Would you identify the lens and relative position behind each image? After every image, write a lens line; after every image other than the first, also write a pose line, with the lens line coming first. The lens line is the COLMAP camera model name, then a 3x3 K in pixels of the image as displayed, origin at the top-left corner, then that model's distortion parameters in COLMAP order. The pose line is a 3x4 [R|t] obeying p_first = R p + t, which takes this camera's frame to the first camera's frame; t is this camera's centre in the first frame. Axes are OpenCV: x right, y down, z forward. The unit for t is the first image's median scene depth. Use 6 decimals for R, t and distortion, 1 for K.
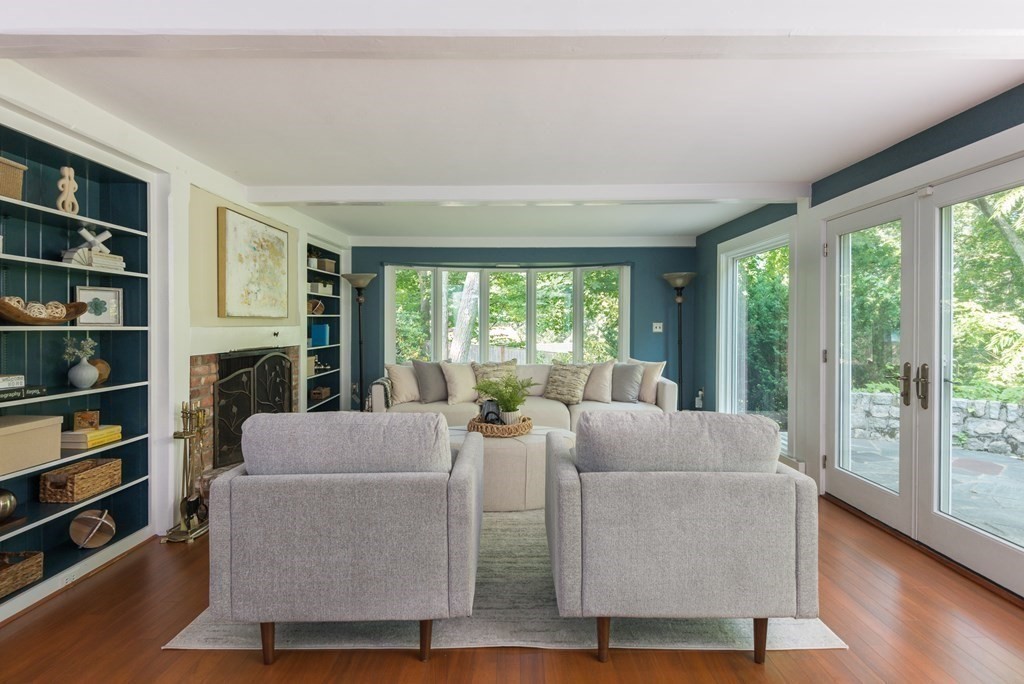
lens RADIAL K [[534.2, 0, 509.8], [0, 534.2, 329.7], [0, 0, 1]] dist [0.005238, -0.002950]
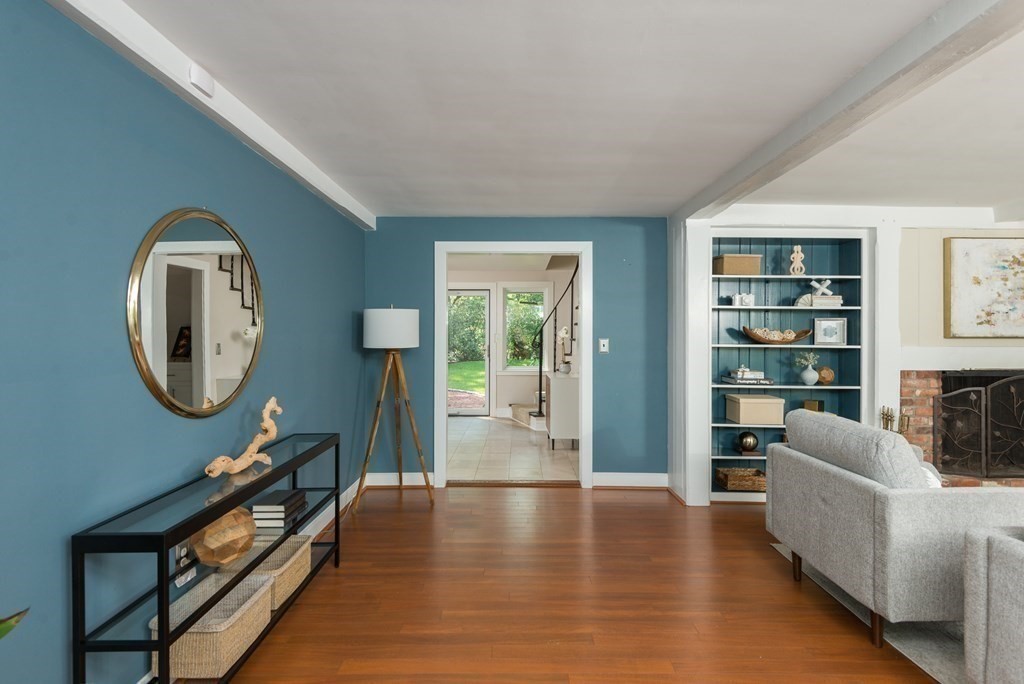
lens RADIAL K [[452.6, 0, 511.1], [0, 452.6, 338.3], [0, 0, 1]] dist [-0.019974, -0.000382]
pose [[-0.006169, 0.007905, -0.999950, 0.379640], [-0.012687, 0.999888, 0.007983, -0.018564], [0.999900, 0.012736, -0.006068, 0.112434]]
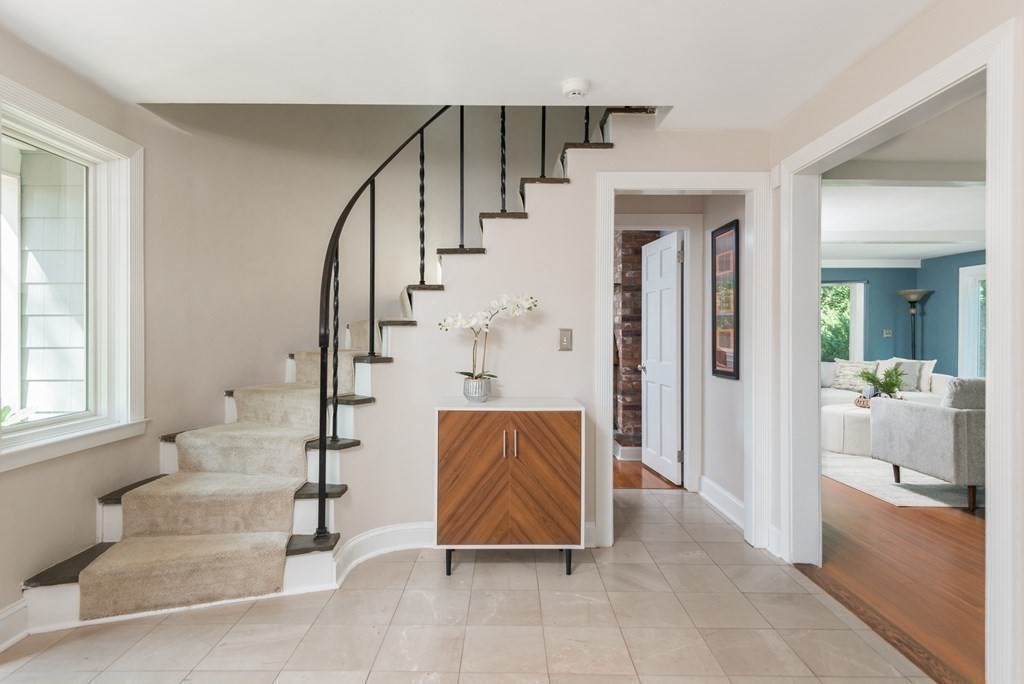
lens RADIAL K [[557.8, 0, 504.8], [0, 557.8, 329.0], [0, 0, 1]] dist [0.000859, -0.000598]
pose [[0.999917, 0.000717, -0.012895, -1.071080], [-0.000846, 0.999950, -0.009955, -0.001579], [0.012887, 0.009965, 0.999867, -0.533997]]
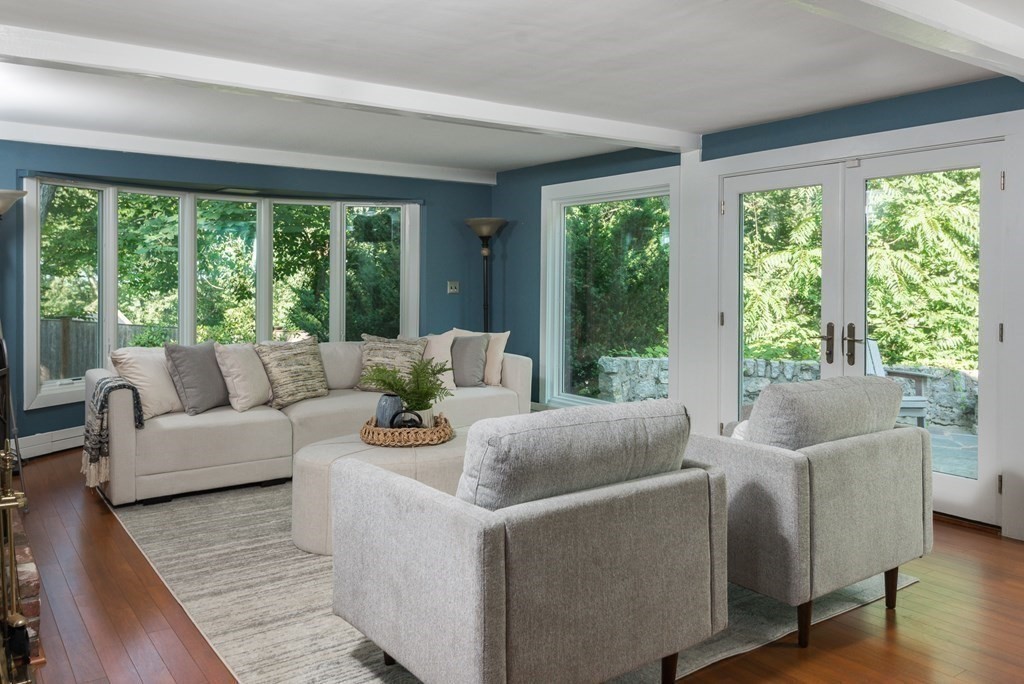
lens RADIAL K [[788.7, 0, 499.7], [0, 788.7, 273.0], [0, 0, 1]] dist [0.035641, 0.005673]
pose [[0.829155, 0.004619, 0.559000, -0.542099], [0.003957, 0.999892, -0.014131, -0.015426], [-0.559006, 0.013929, 0.829047, 0.056366]]
